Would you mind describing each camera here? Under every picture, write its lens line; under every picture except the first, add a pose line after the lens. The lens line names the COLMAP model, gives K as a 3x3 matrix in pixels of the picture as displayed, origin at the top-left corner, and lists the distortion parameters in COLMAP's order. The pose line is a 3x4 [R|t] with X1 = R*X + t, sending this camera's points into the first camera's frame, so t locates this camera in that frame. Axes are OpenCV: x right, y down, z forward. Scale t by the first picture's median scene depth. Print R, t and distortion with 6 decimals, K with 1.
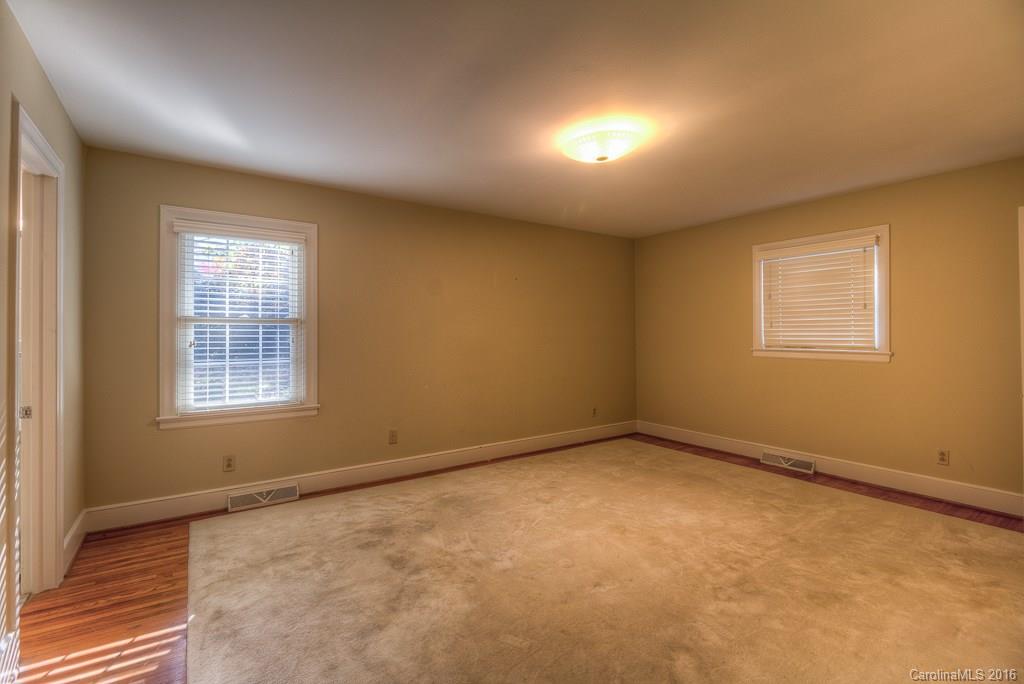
lens RADIAL K [[452.2, 0, 513.6], [0, 452.2, 333.2], [0, 0, 1]] dist [-0.000233, -0.000720]
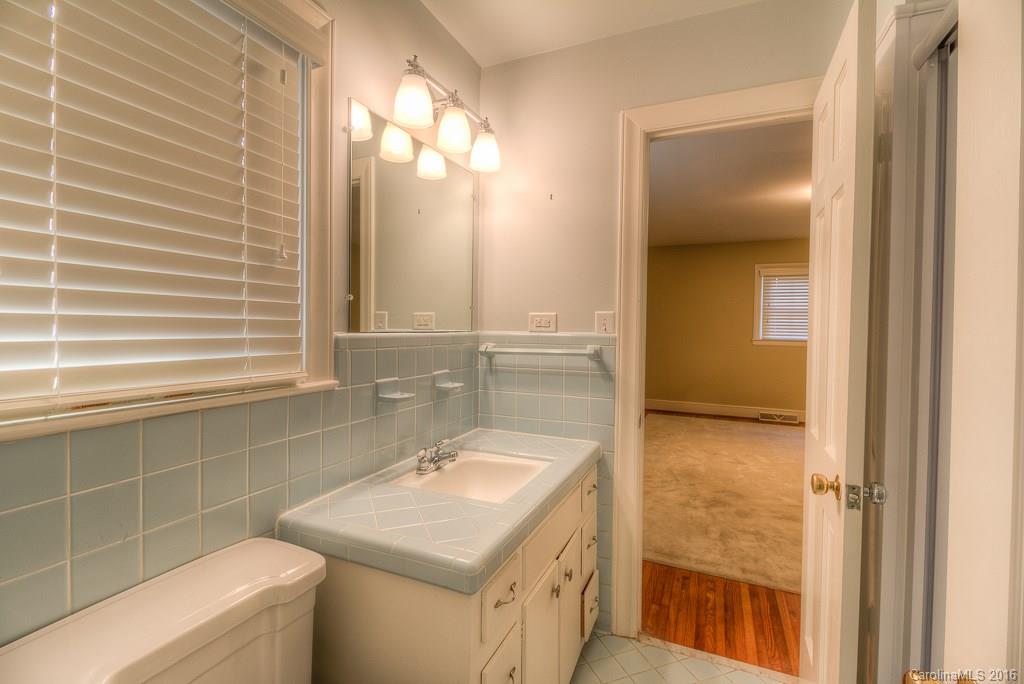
lens RADIAL K [[452.2, 0, 513.6], [0, 452.2, 333.2], [0, 0, 1]] dist [-0.000233, -0.000720]
pose [[0.857457, 0.003382, 0.514545, -1.115851], [-0.015433, 0.999698, 0.019147, 0.001474], [-0.514325, -0.024359, 0.857249, 0.266624]]
